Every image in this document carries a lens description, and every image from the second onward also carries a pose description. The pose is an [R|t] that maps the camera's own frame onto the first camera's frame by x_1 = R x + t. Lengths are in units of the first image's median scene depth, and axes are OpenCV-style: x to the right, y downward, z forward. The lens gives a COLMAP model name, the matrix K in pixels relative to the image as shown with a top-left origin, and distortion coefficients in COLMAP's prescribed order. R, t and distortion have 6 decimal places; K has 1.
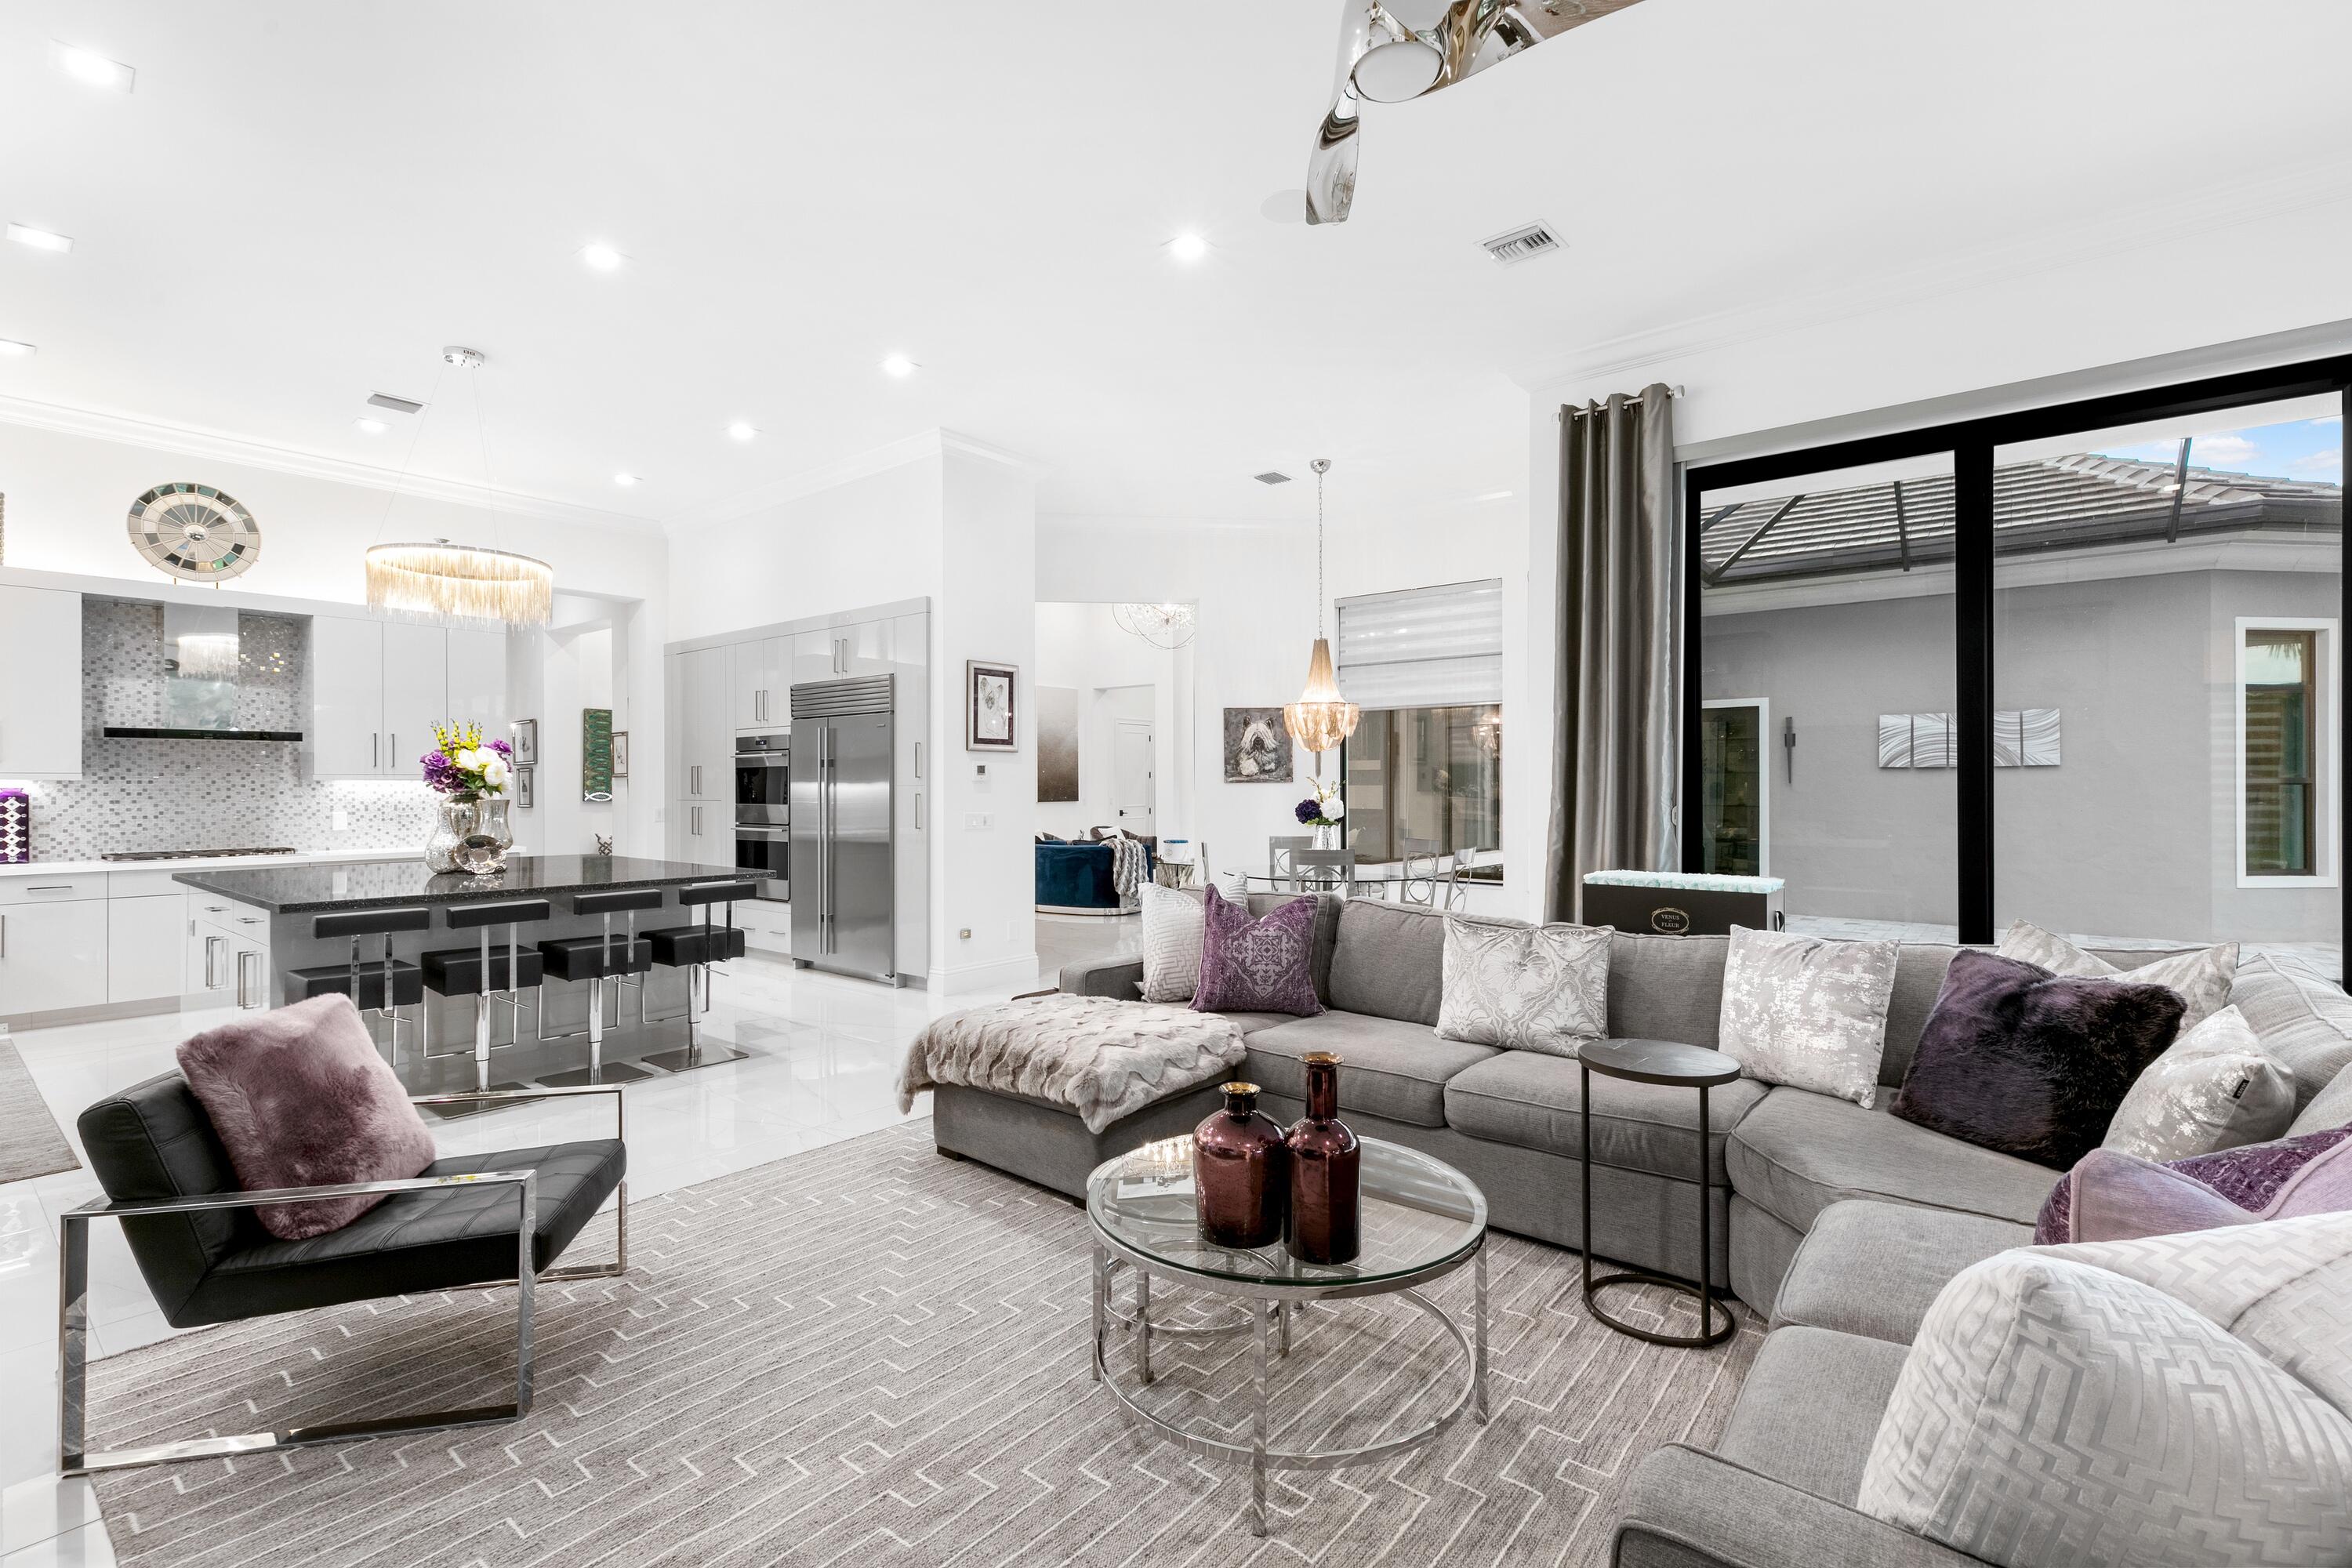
lens RADIAL K [[1062.3, 0, 1181.9], [0, 1062.3, 790.5], [0, 0, 1]] dist [-0.002536, -0.000134]
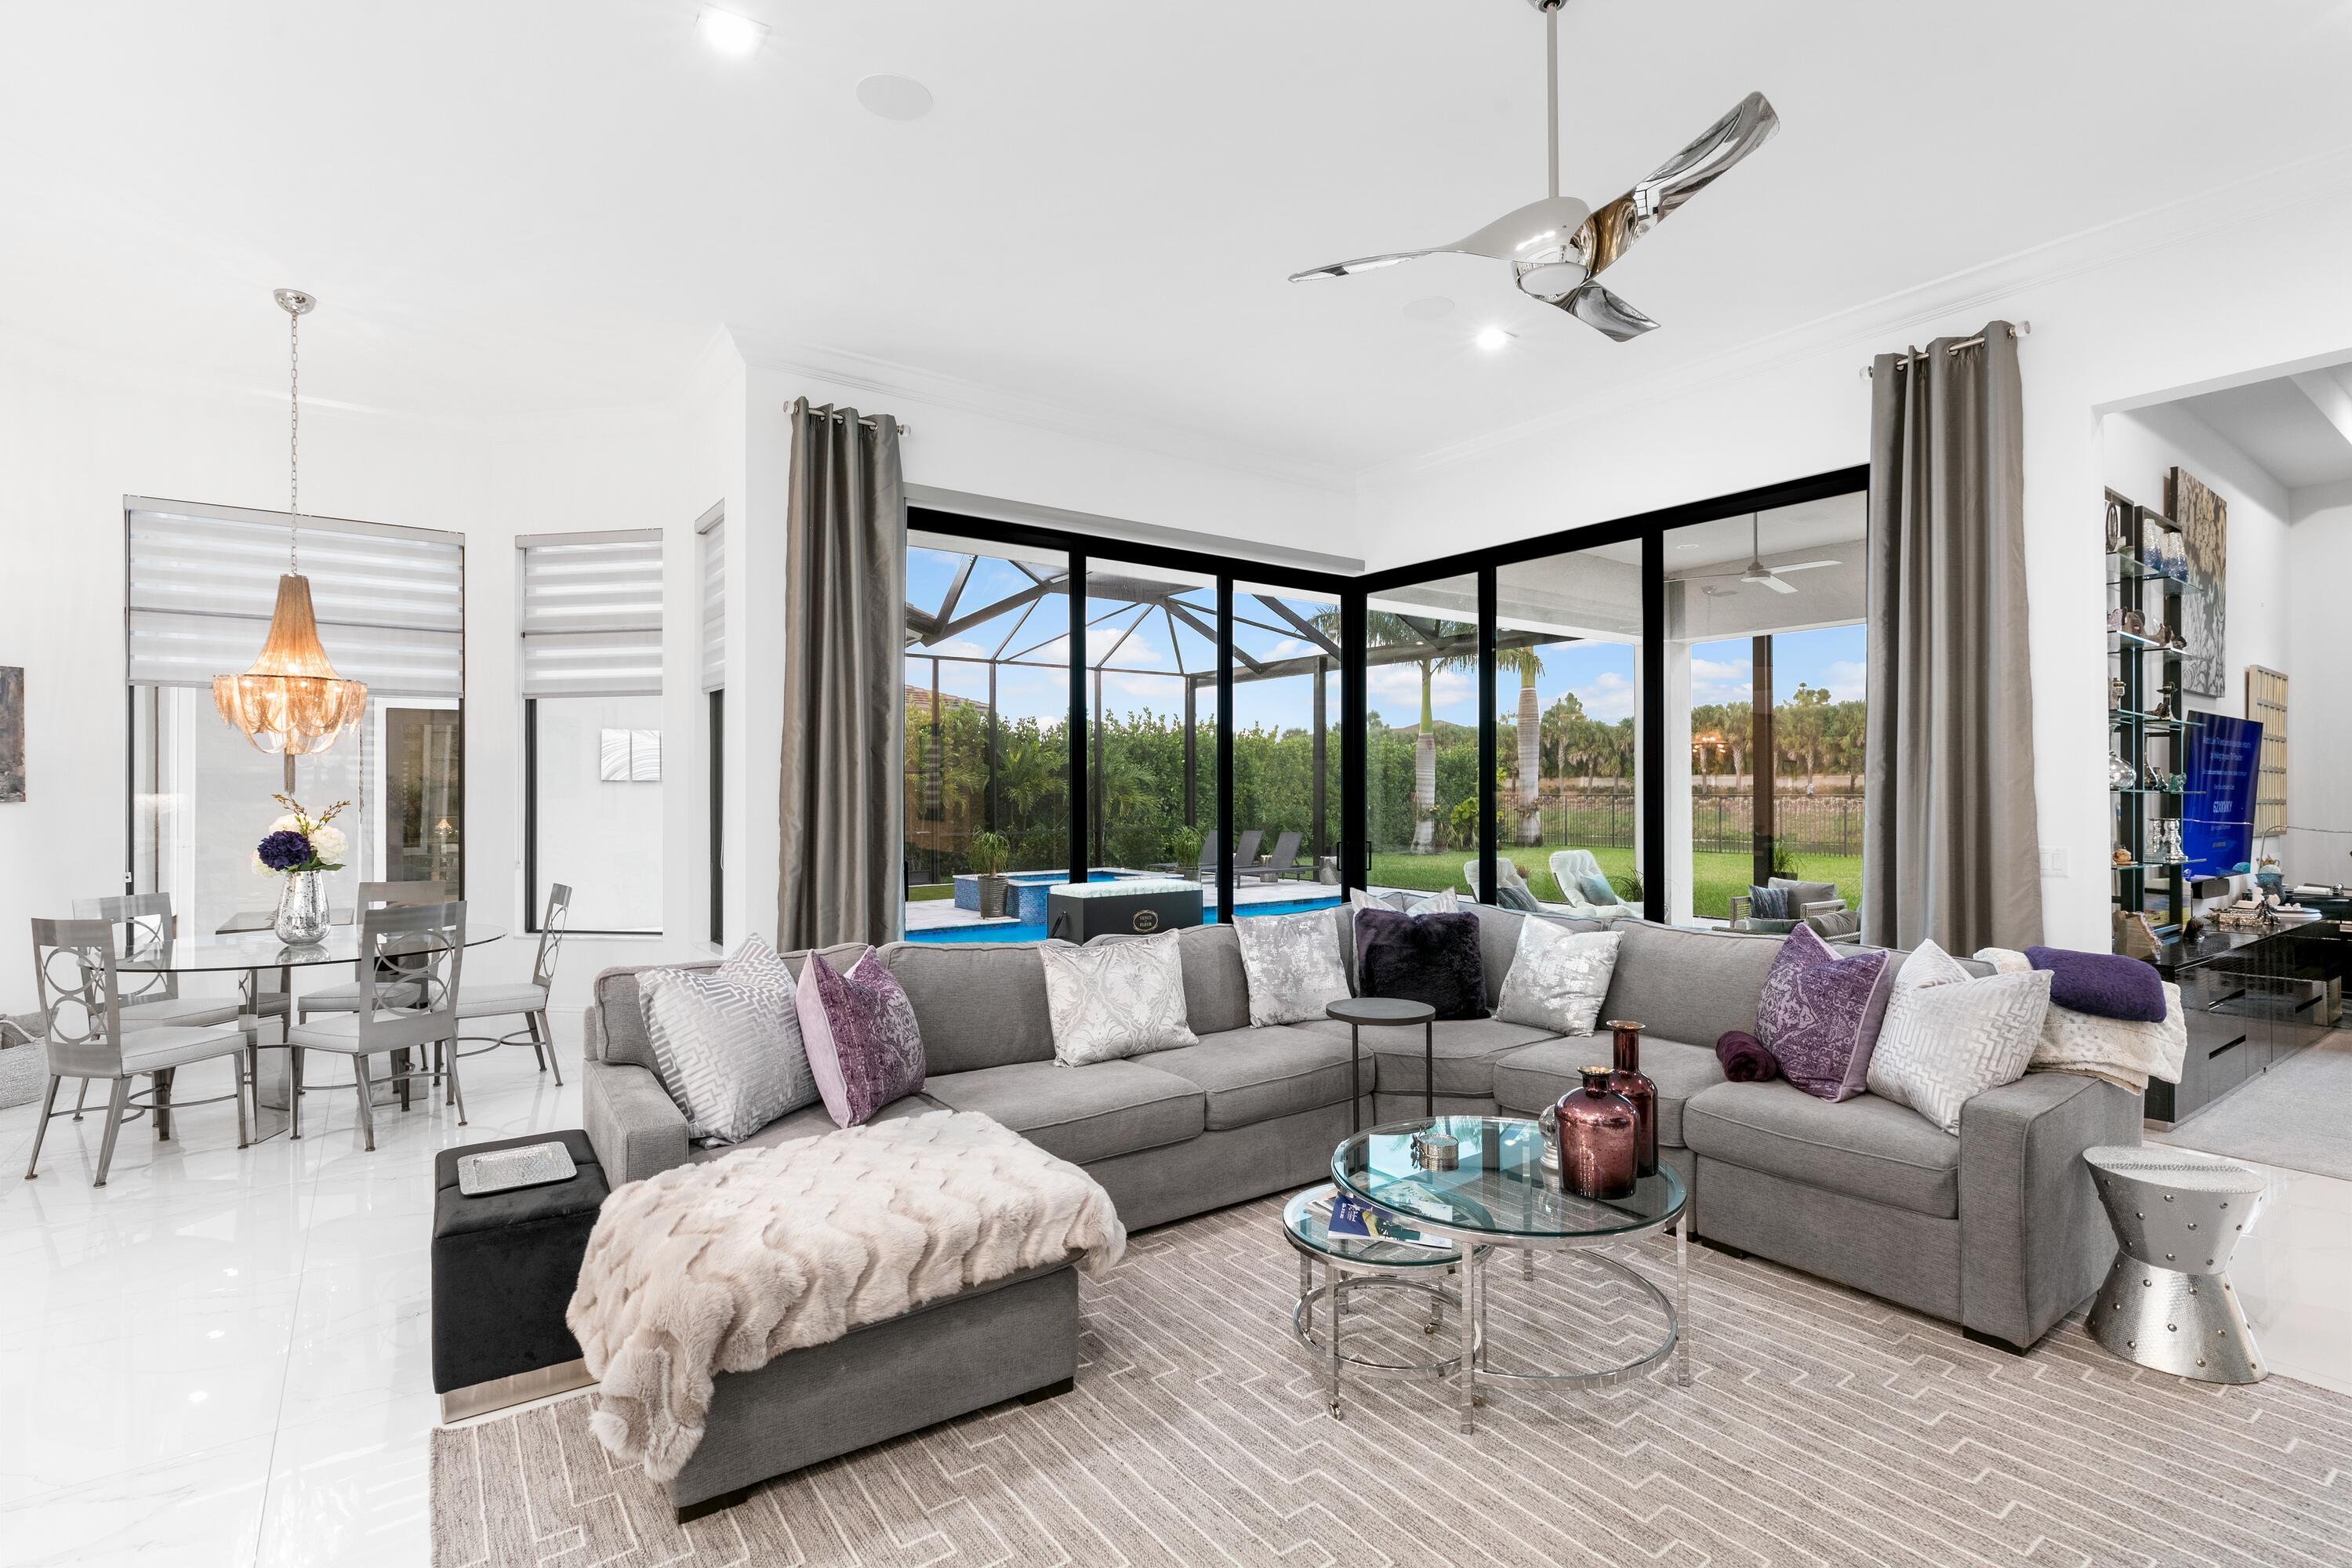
lens RADIAL K [[1113.5, 0, 1171.1], [0, 1113.5, 788.5], [0, 0, 1]] dist [-0.001740, -0.000002]
pose [[0.258375, 0.001487, 0.966044, -0.591002], [0.007200, 0.999968, -0.003465, -0.016916], [-0.966018, 0.007851, 0.258356, 0.520153]]
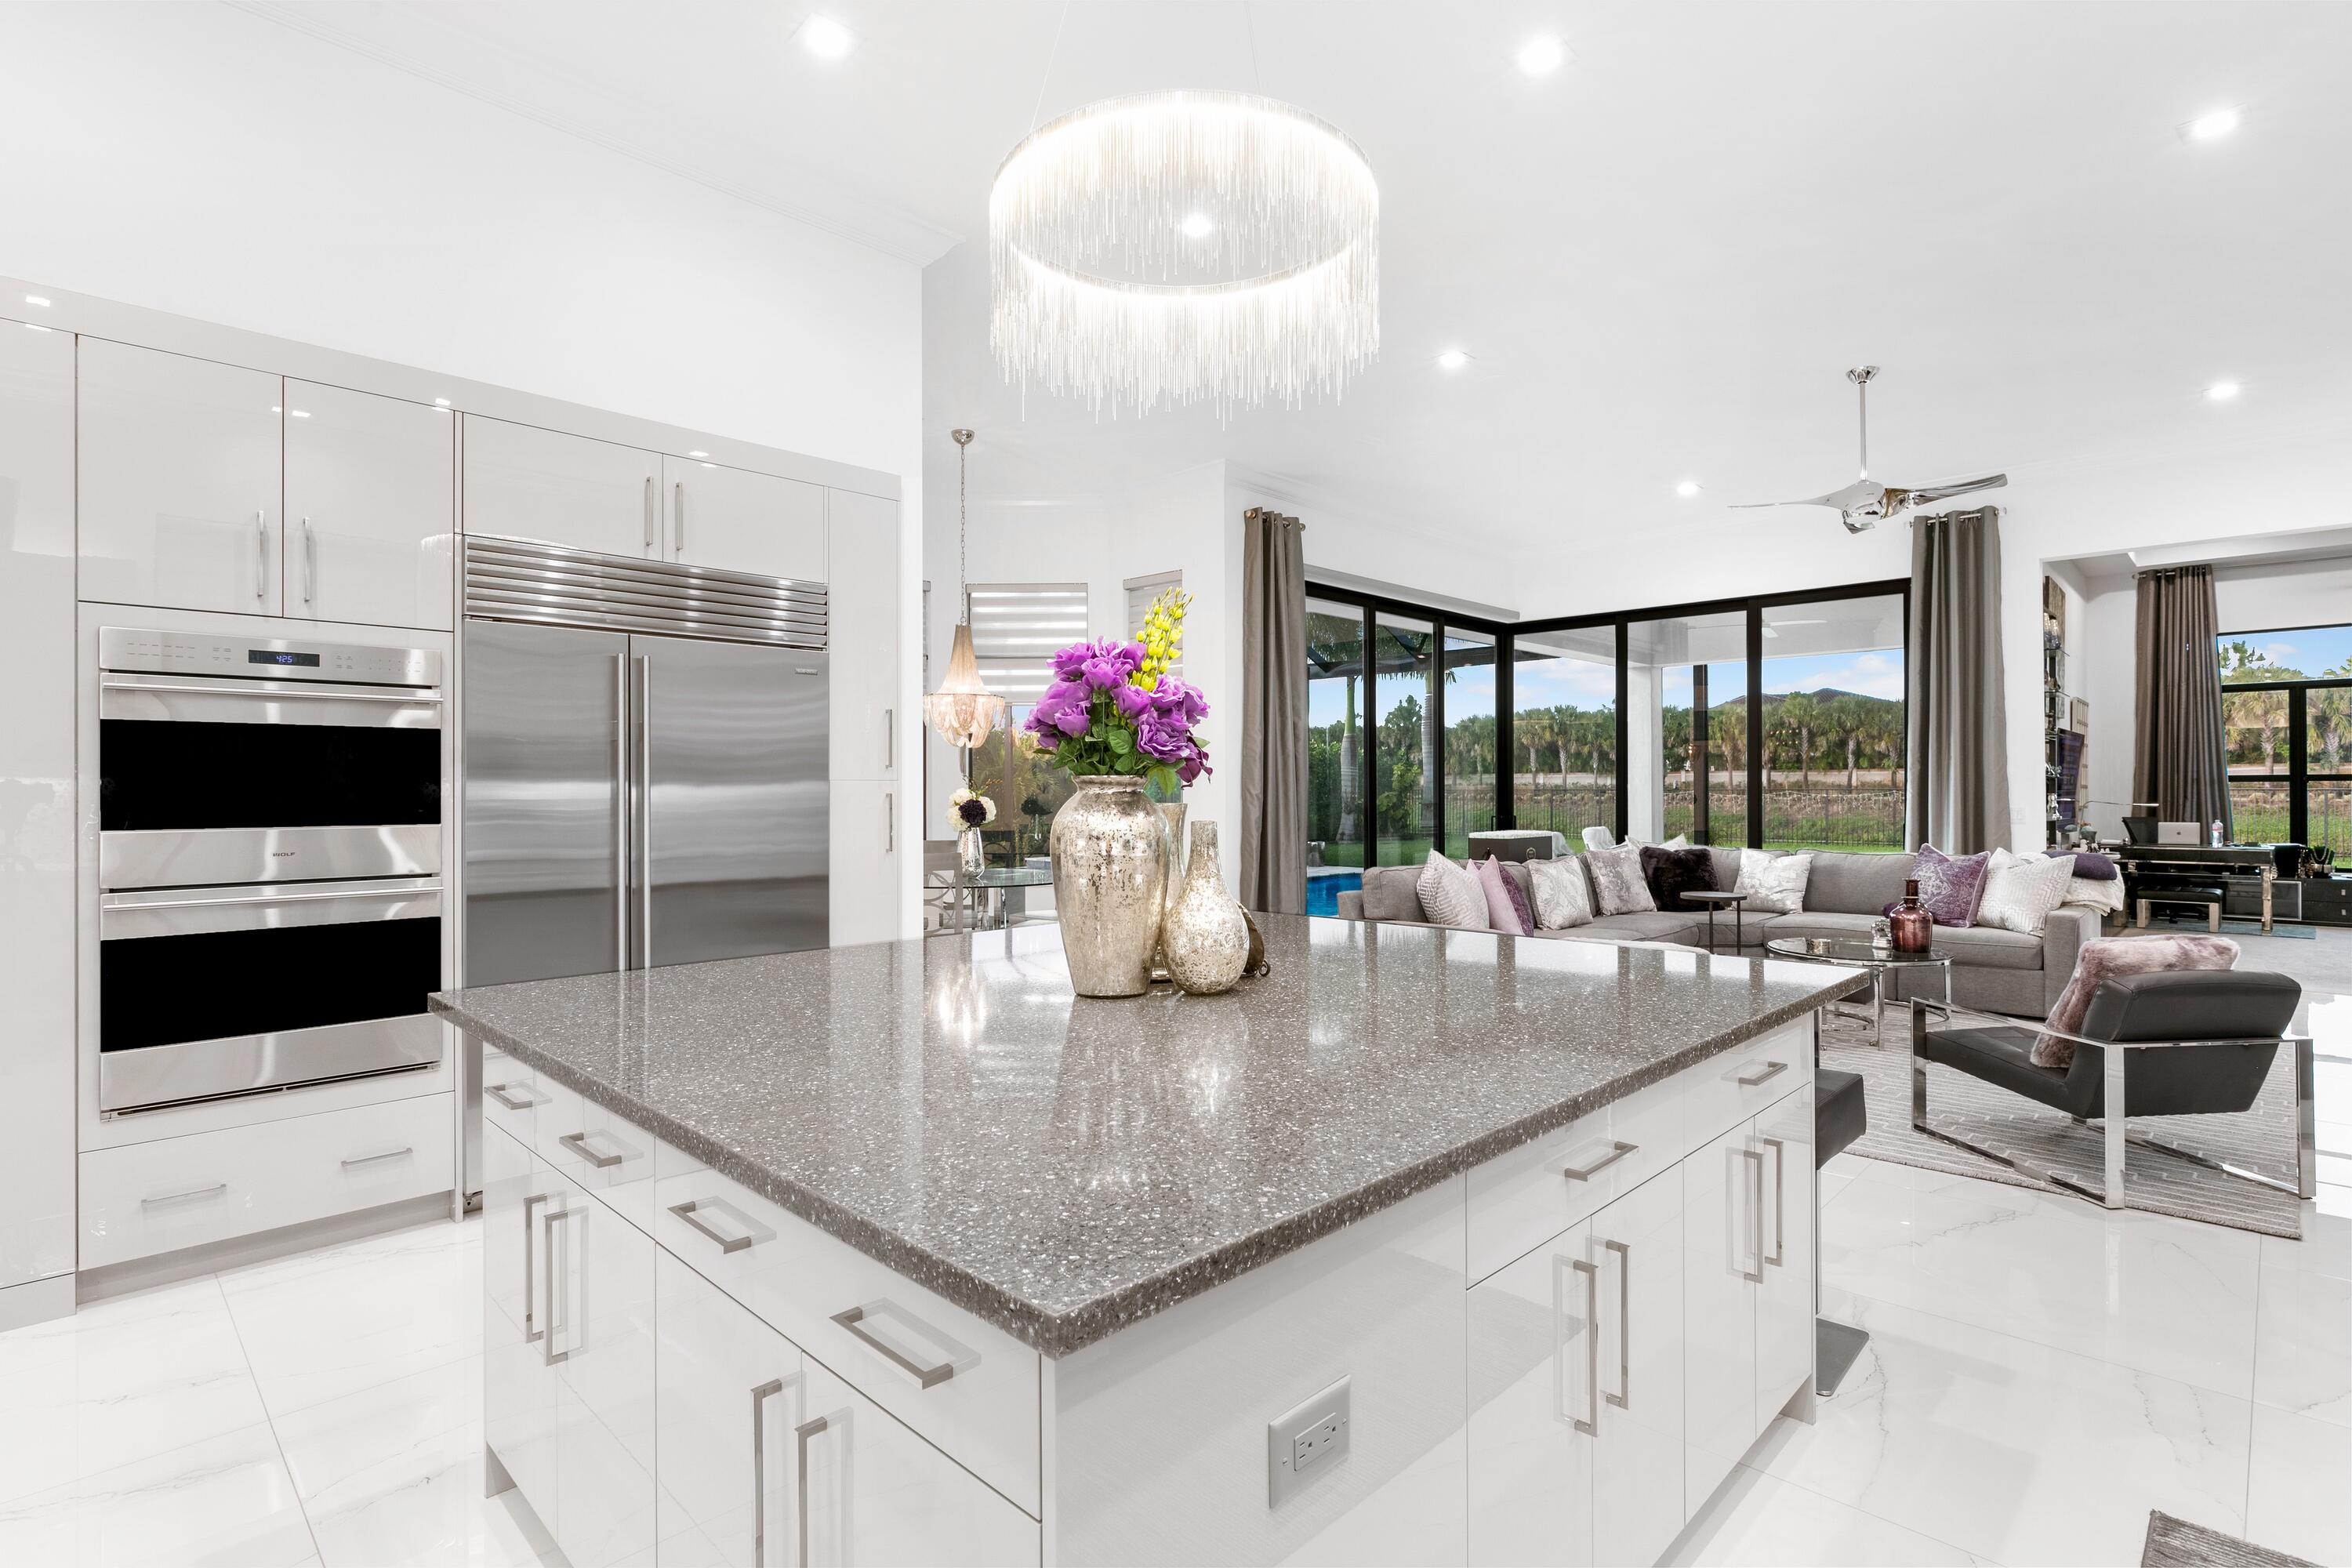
lens RADIAL K [[1134.7, 0, 1191.3], [0, 1134.7, 783.7], [0, 0, 1]] dist [0.001848, 0.000202]
pose [[0.093456, 0.004431, 0.995614, -1.312129], [0.006924, 0.999963, -0.005100, 0.001155], [-0.995599, 0.007370, 0.093422, 1.131311]]
